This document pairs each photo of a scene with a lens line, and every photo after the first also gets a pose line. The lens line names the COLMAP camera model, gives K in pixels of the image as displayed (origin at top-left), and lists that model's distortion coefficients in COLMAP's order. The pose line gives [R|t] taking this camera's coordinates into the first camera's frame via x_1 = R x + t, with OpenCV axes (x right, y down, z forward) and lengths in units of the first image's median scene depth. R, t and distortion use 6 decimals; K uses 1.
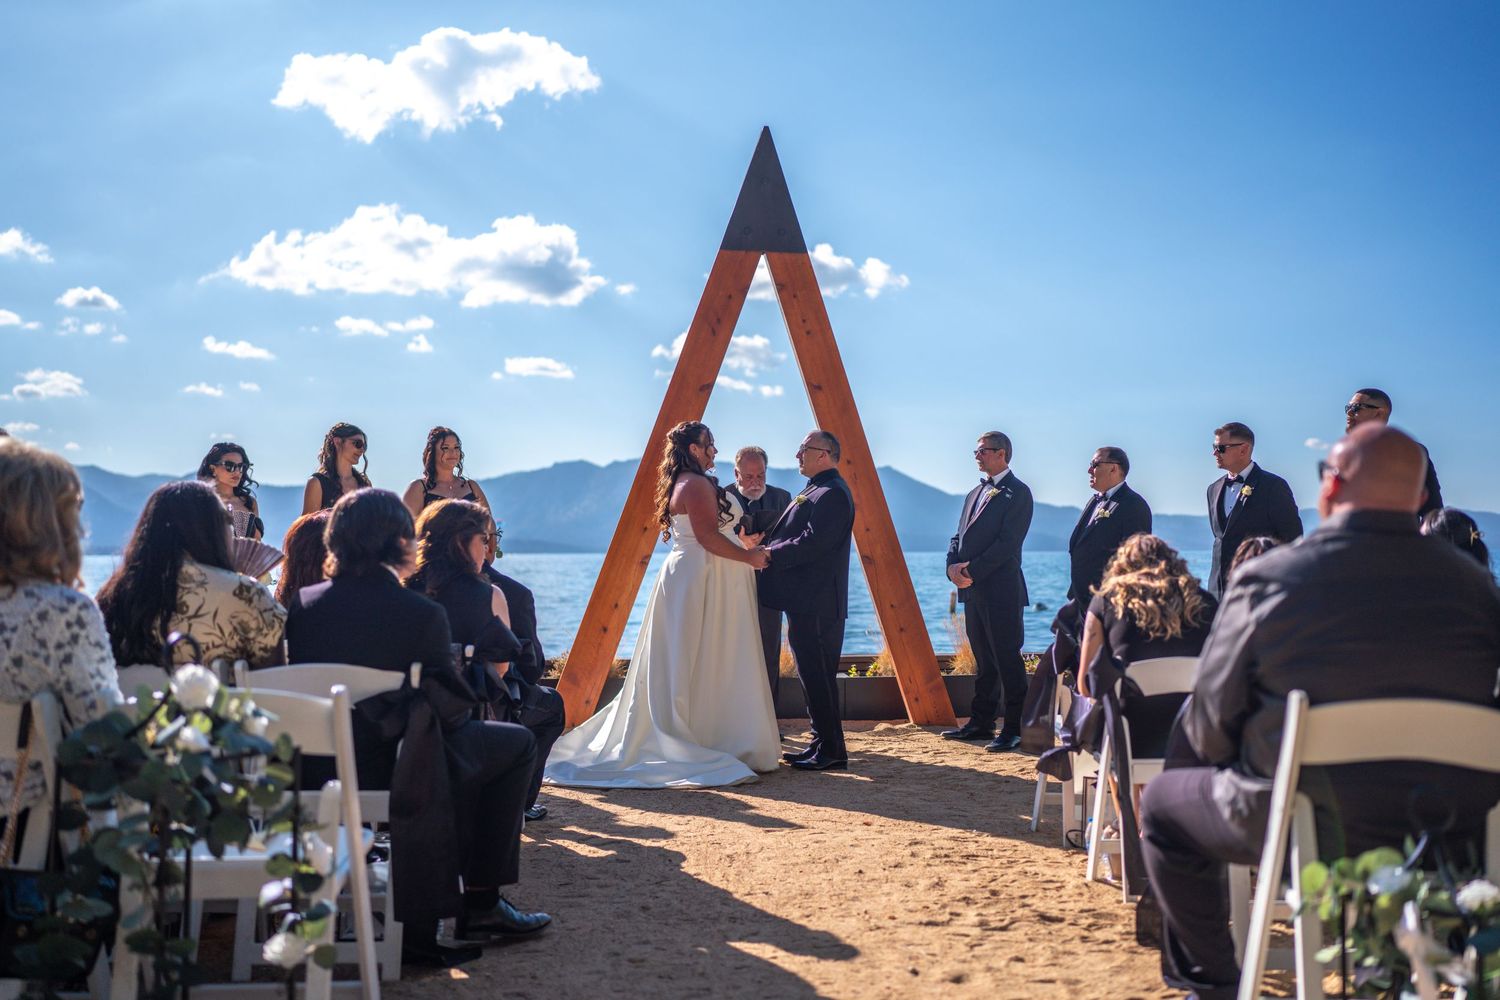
lens RADIAL K [[1562.5, 0, 752.3], [0, 1562.5, 501.2], [0, 0, 1]] dist [0.004283, 0.004546]
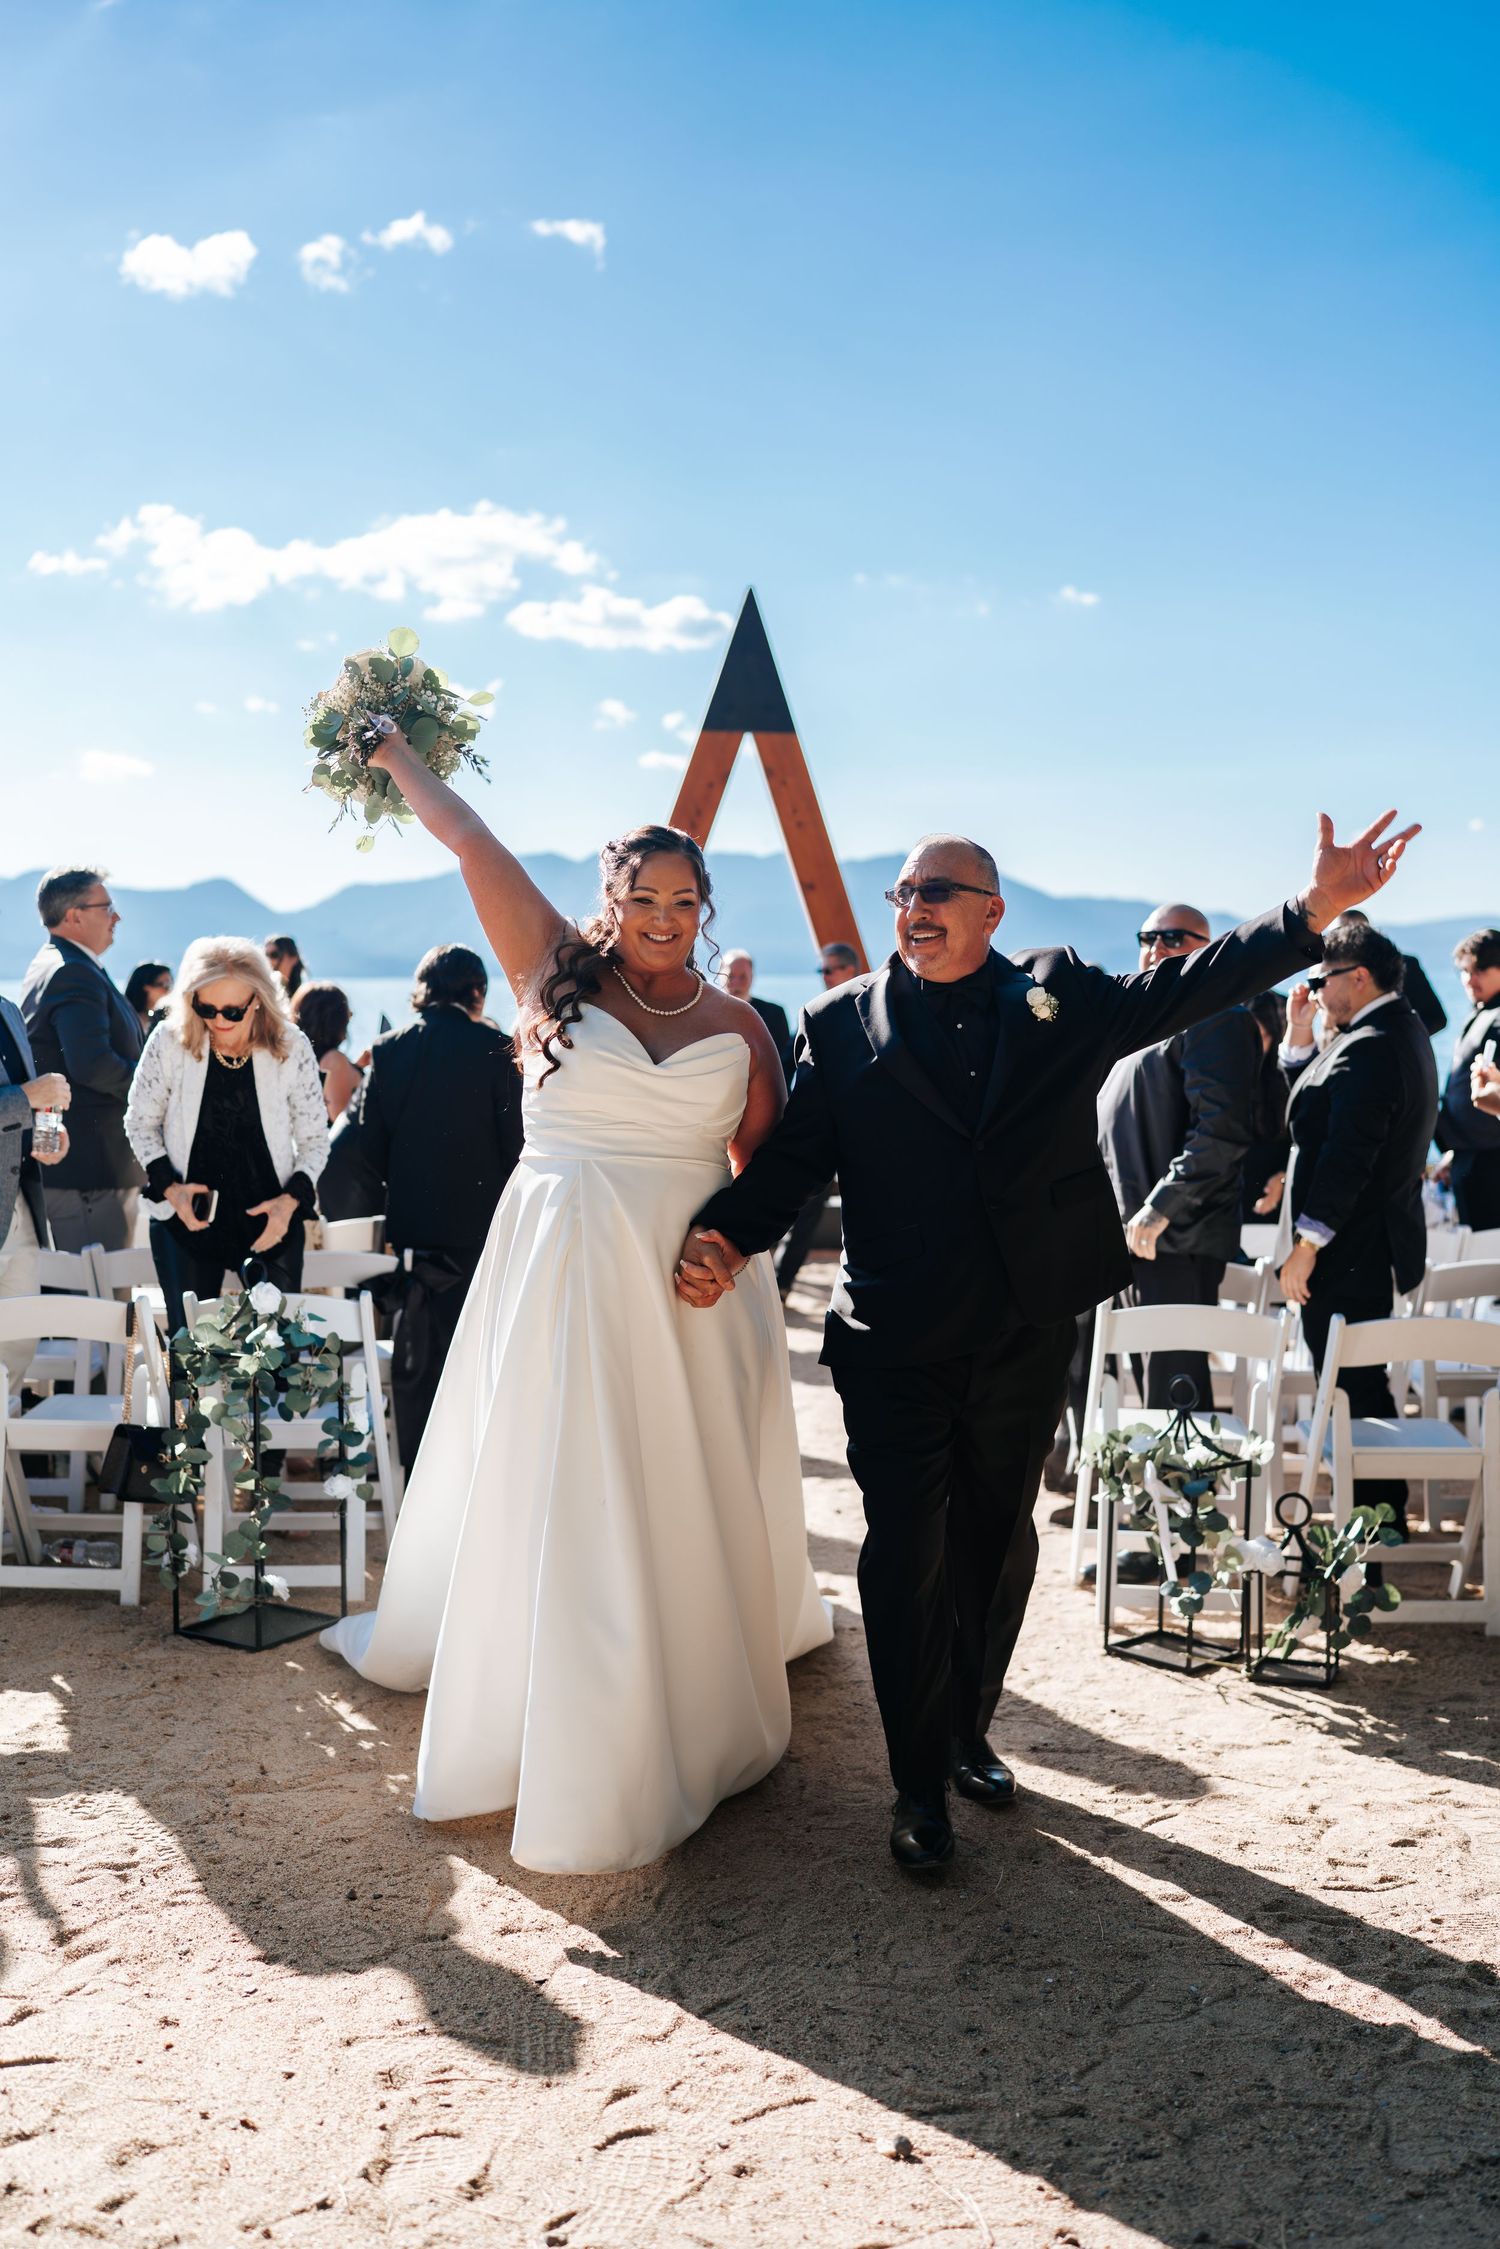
lens RADIAL K [[2342.7, 0, 749.7], [0, 2342.7, 1128.7], [0, 0, 1]] dist [0.004283, 0.004546]
pose [[0.999758, 0.003664, -0.021699, 0.073975], [-0.001002, 0.992595, 0.121465, -0.194299], [0.021983, -0.121414, 0.992358, -0.699214]]
